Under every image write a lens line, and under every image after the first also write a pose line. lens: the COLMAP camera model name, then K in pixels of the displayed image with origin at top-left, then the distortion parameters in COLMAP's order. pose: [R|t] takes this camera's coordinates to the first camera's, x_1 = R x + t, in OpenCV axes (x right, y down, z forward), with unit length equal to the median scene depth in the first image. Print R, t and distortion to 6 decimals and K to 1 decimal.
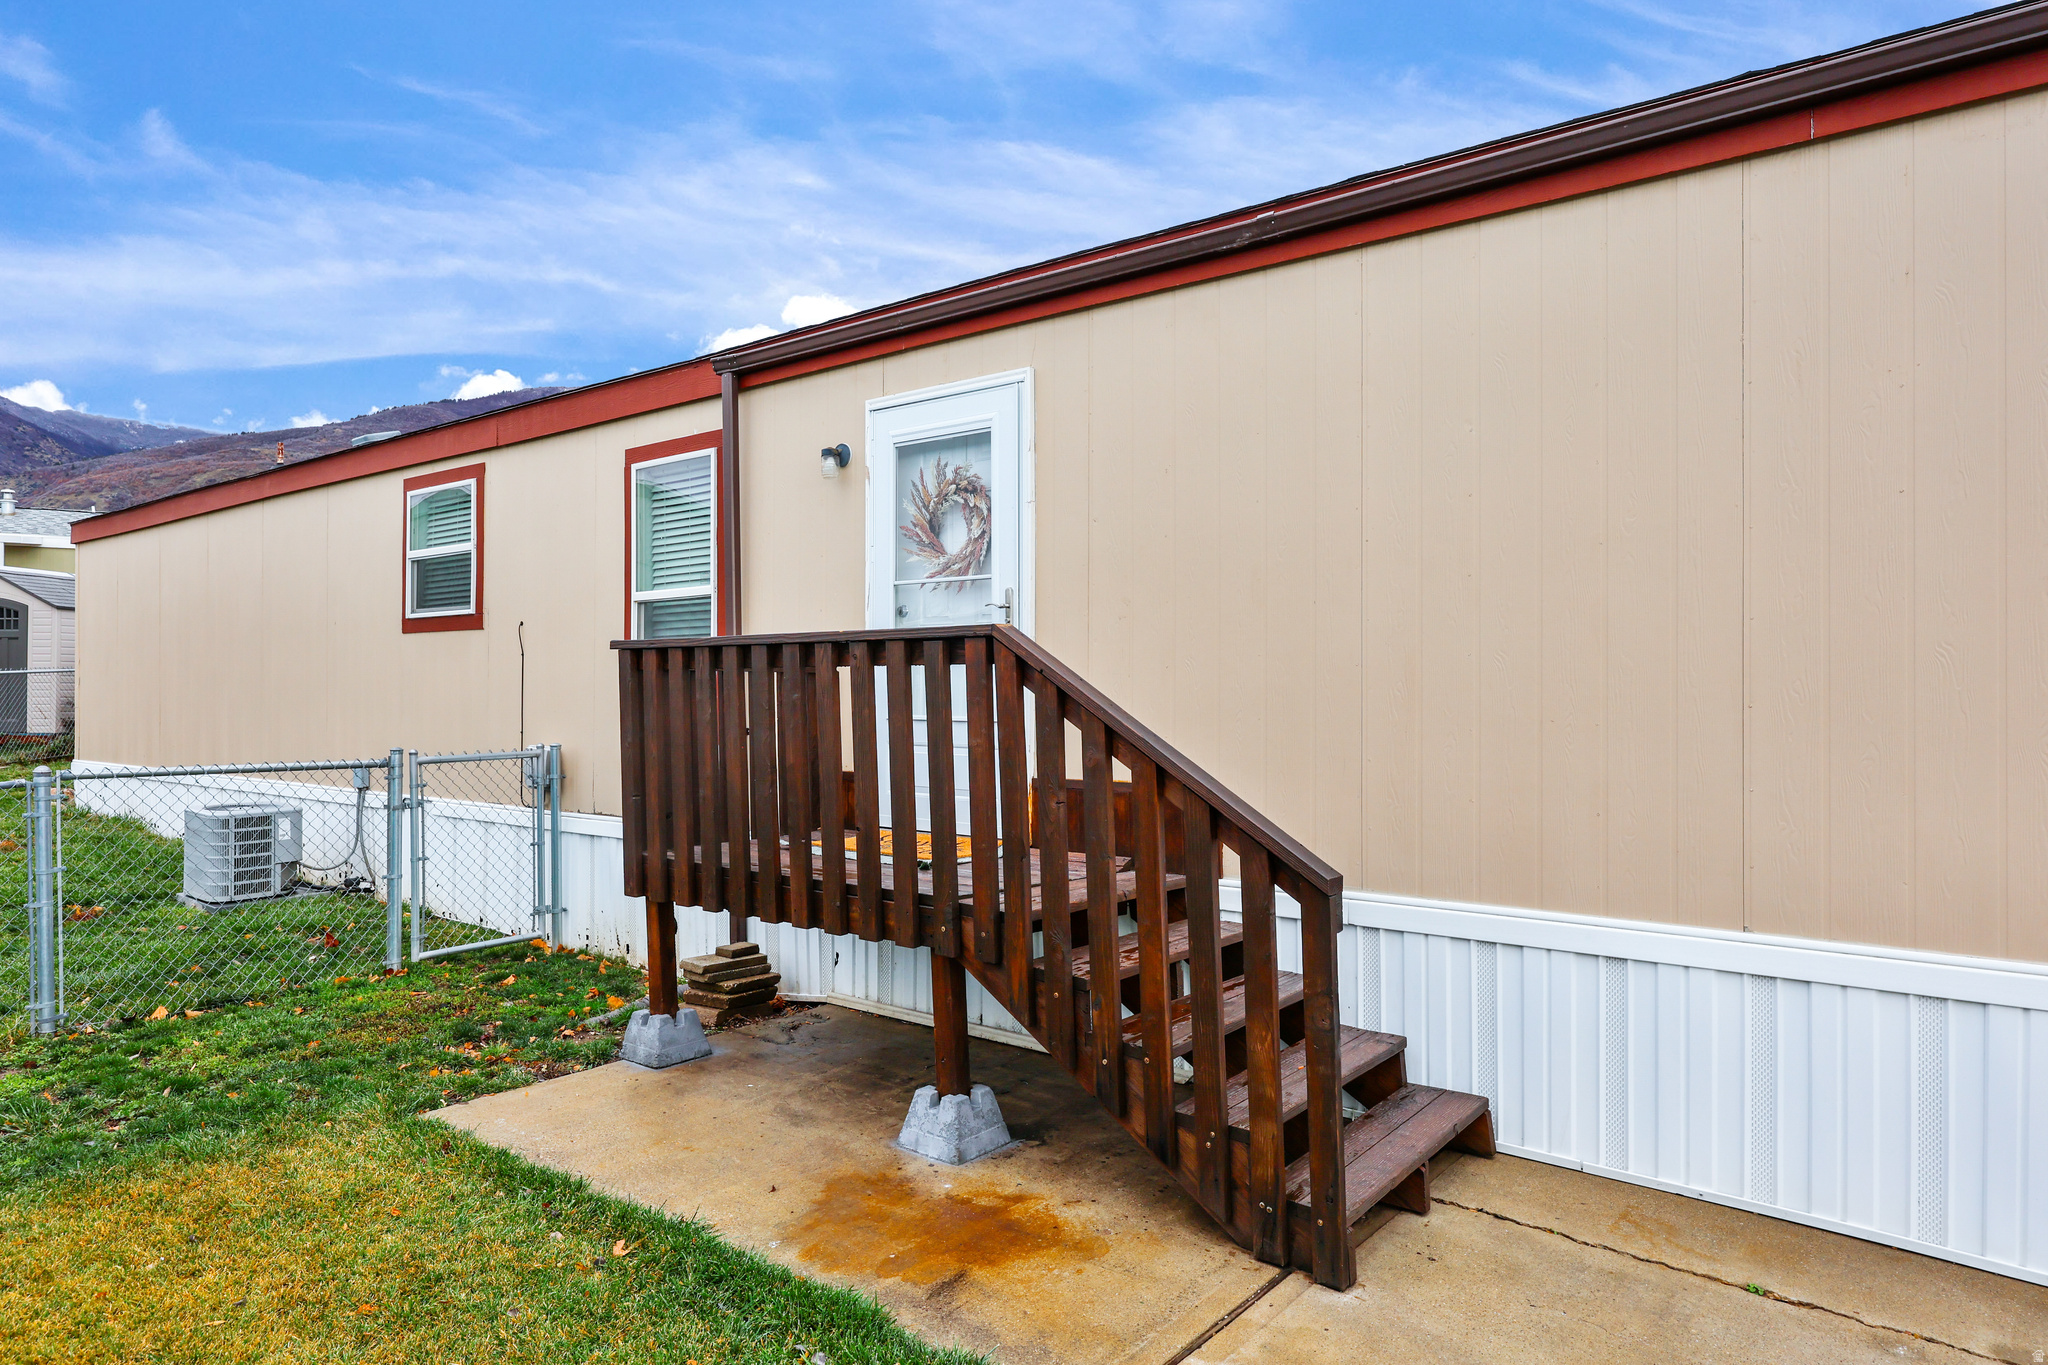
lens RADIAL K [[1239.5, 0, 1024.0], [0, 1239.5, 682.5], [0, 0, 1]] dist [0.001947, -0.000280]
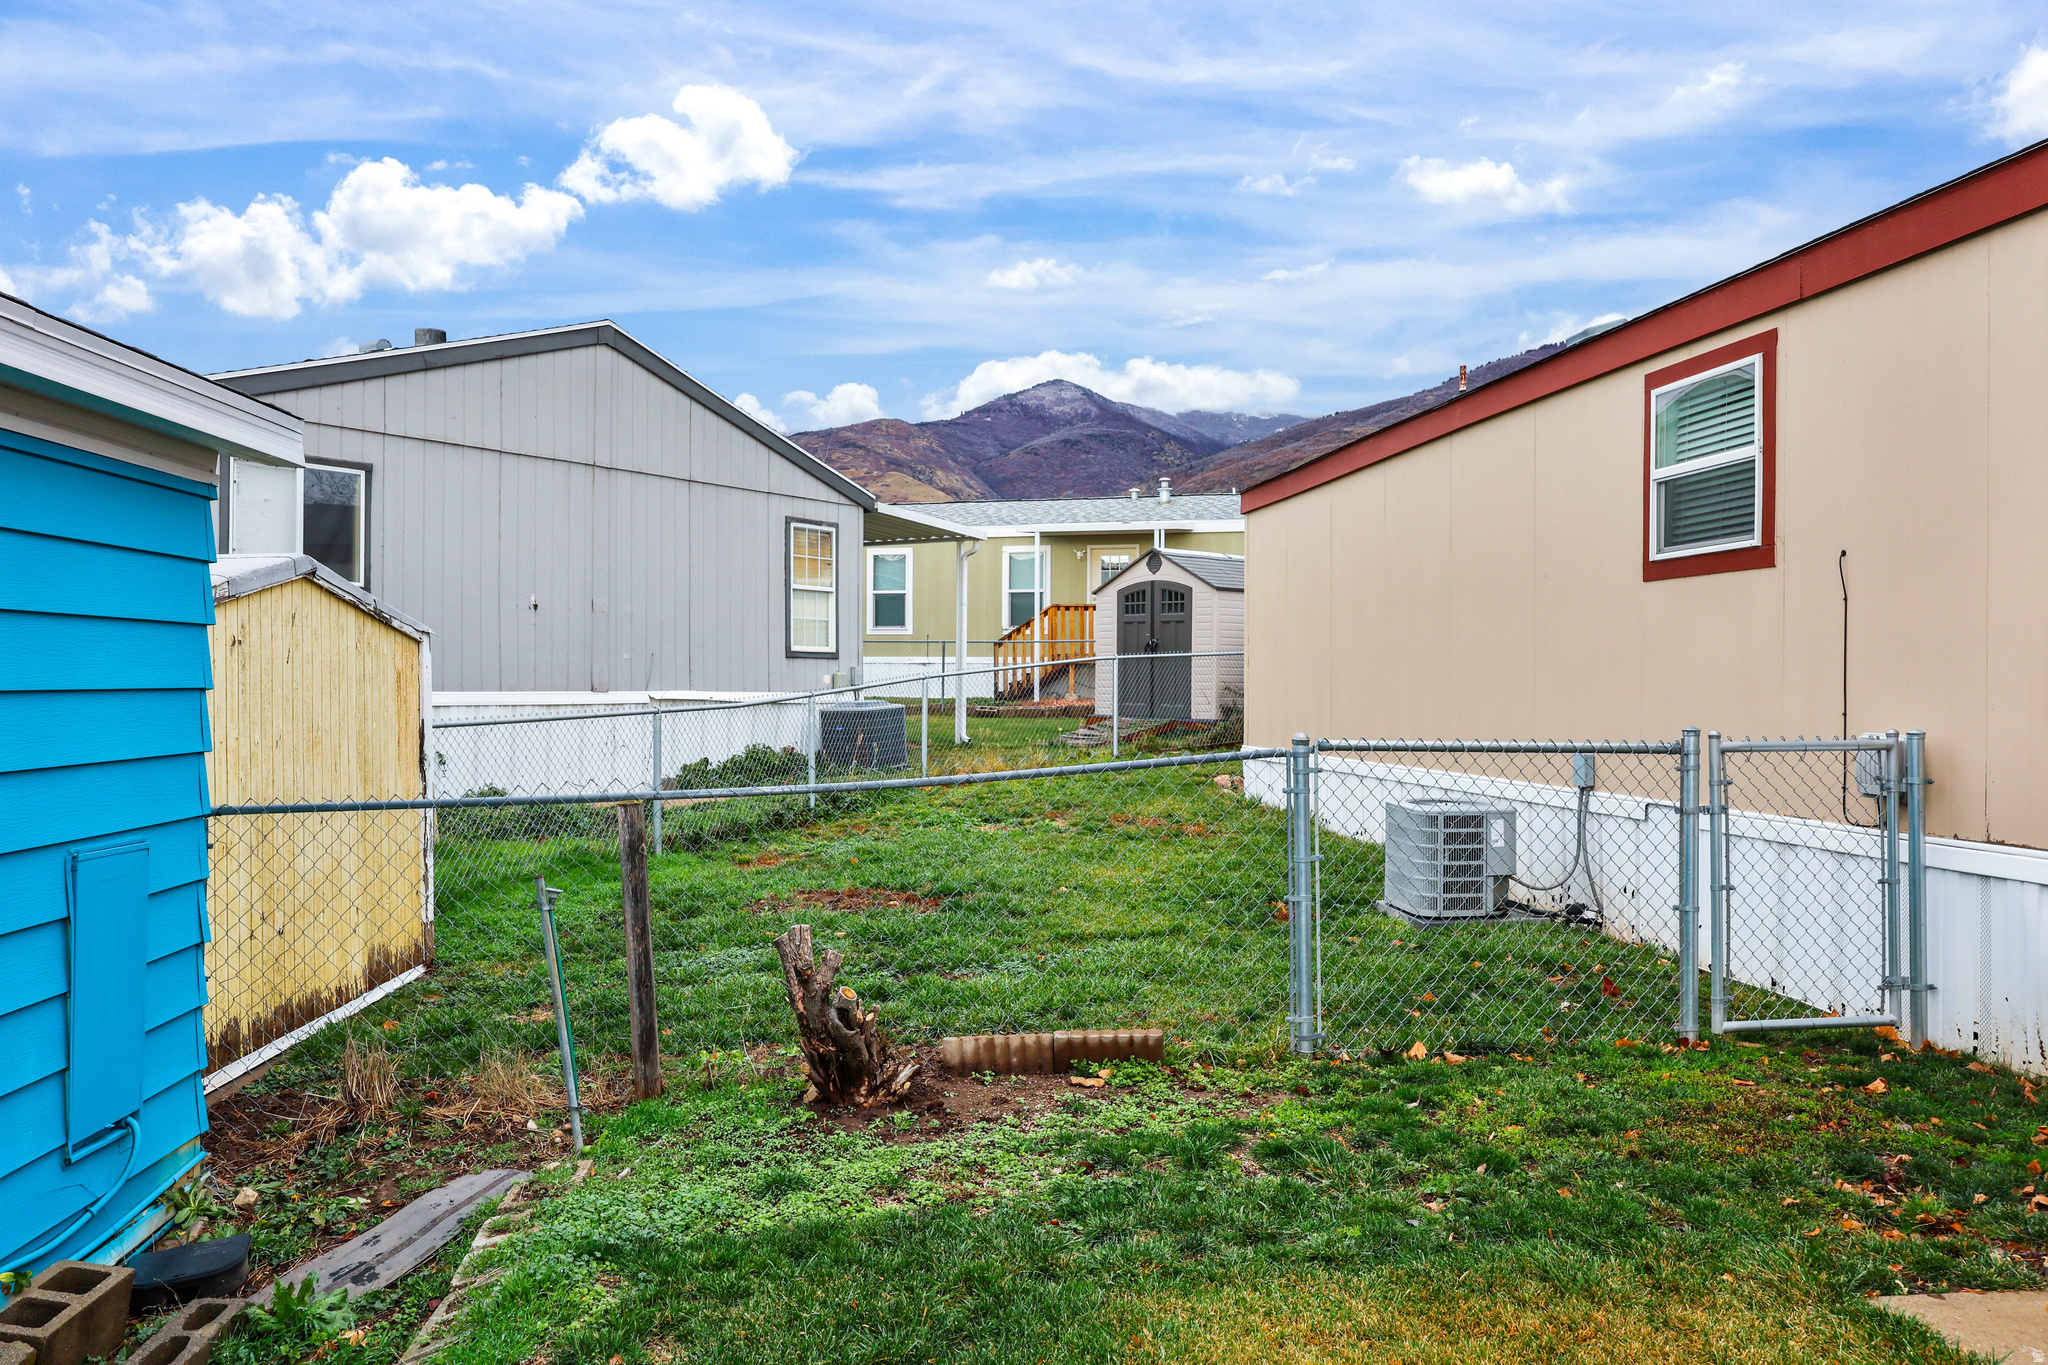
lens RADIAL K [[1527.1, 0, 1024.0], [0, 1527.1, 682.5], [0, 0, 1]] dist [-0.000592, 0.001622]
pose [[0.725571, 0.003341, -0.688139, -0.165237], [-0.003897, 0.999992, 0.000746, 0.025241], [0.688136, 0.002140, 0.725578, 0.094213]]
